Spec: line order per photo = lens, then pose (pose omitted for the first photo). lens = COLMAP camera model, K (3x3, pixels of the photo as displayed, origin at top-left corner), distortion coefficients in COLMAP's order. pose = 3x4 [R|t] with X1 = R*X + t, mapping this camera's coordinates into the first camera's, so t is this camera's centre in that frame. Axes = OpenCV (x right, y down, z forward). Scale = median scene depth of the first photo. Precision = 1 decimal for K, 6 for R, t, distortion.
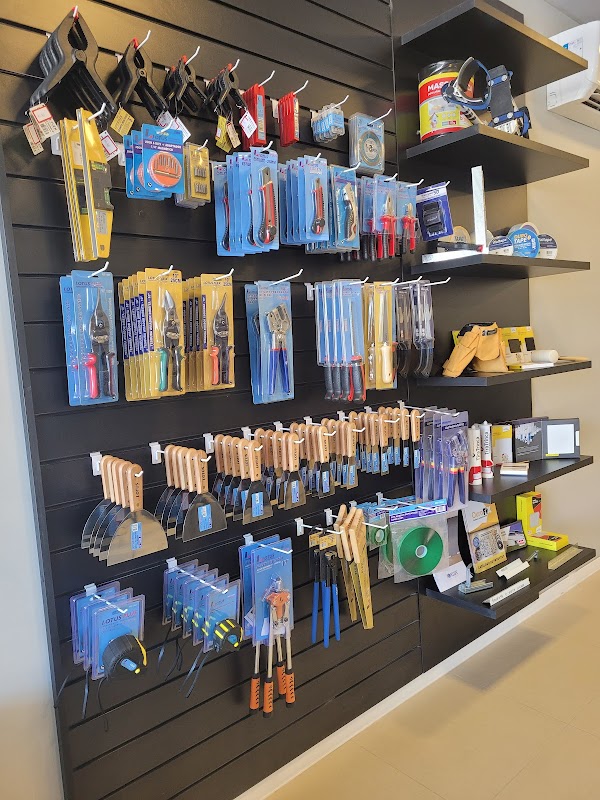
lens RADIAL K [[605.0, 0, 295.7], [0, 605.0, 402.1], [0, 0, 1]] dist [0.055826, -0.029277]
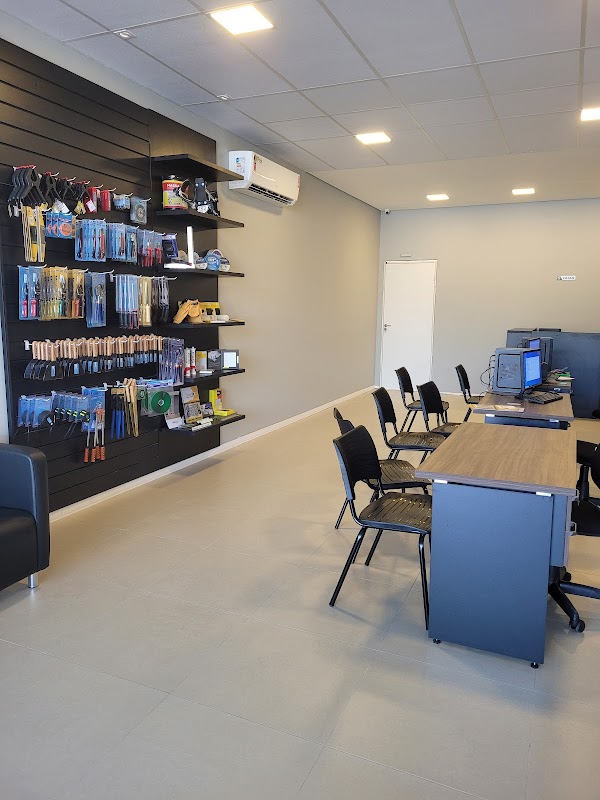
lens RADIAL K [[605.0, 0, 300.2], [0, 605.0, 401.9], [0, 0, 1]] dist [0.055826, -0.029277]
pose [[0.903674, 0.008291, 0.428140, -0.284166], [-0.030020, 0.998579, 0.044025, 0.138123], [-0.427167, -0.052637, 0.902639, -1.216839]]
